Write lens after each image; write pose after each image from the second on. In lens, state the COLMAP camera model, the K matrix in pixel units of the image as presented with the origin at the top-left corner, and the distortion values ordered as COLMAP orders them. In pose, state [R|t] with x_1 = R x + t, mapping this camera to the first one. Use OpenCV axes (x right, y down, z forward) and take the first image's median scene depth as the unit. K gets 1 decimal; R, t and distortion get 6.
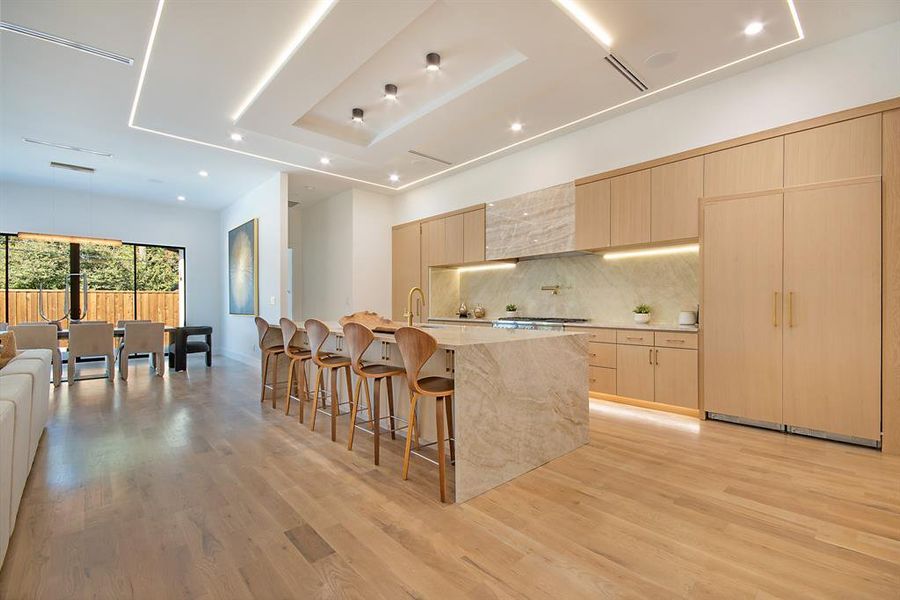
lens RADIAL K [[397.2, 0, 452.5], [0, 397.2, 308.7], [0, 0, 1]] dist [-0.003961, -0.002530]
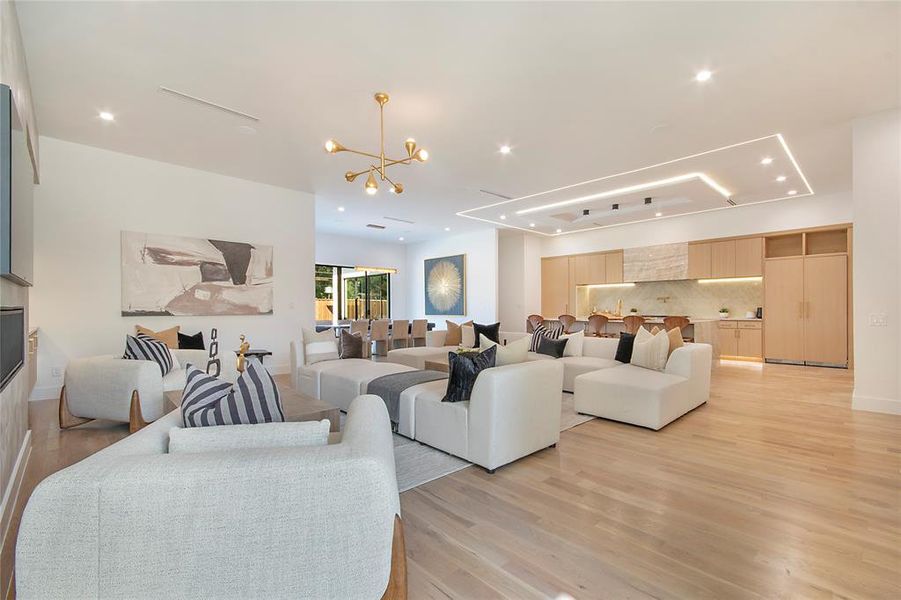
lens RADIAL K [[397.6, 0, 450.3], [0, 397.6, 310.4], [0, 0, 1]] dist [-0.003961, -0.002530]
pose [[0.999913, -0.003334, 0.012777, -0.692026], [0.003396, 0.999983, -0.004797, 0.005201], [-0.012760, 0.004840, 0.999907, -0.708409]]
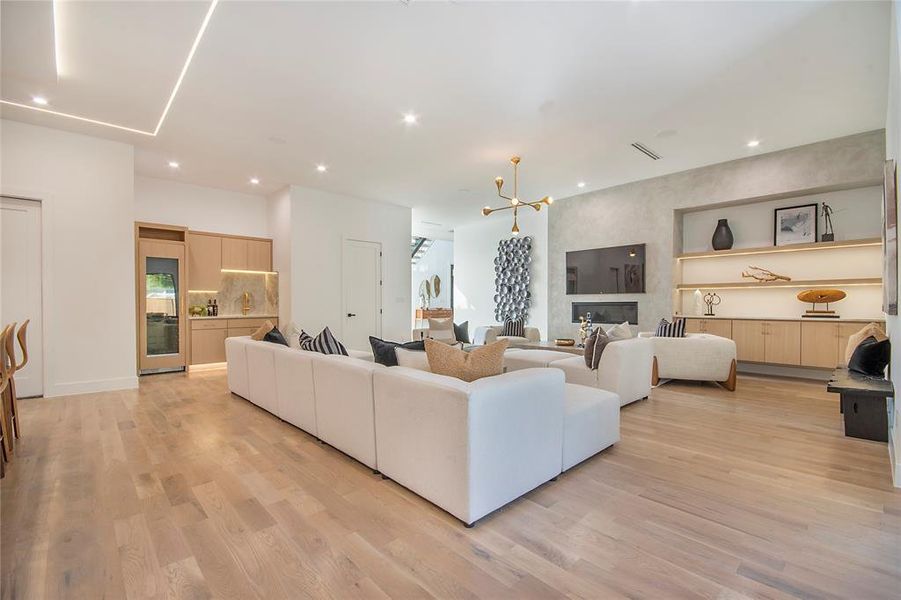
lens RADIAL K [[397.6, 0, 444.2], [0, 397.6, 302.1], [0, 0, 1]] dist [-0.003961, -0.002530]
pose [[-0.999972, 0.001567, -0.007380, -0.618167], [0.001502, 0.999960, 0.008761, -0.012961], [0.007393, 0.008750, -0.999934, 0.949338]]
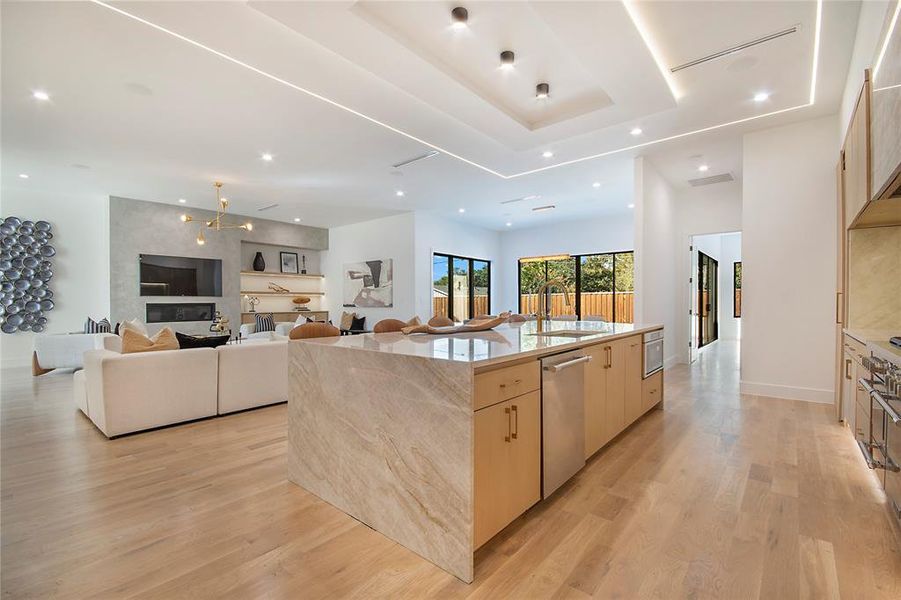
lens RADIAL K [[397.6, 0, 447.9], [0, 397.6, 306.1], [0, 0, 1]] dist [-0.003961, -0.002530]
pose [[0.109292, 0.007021, -0.993985, 0.462089], [-0.008379, 0.999946, 0.006142, -0.007153], [0.993974, 0.007657, 0.109345, 0.509273]]
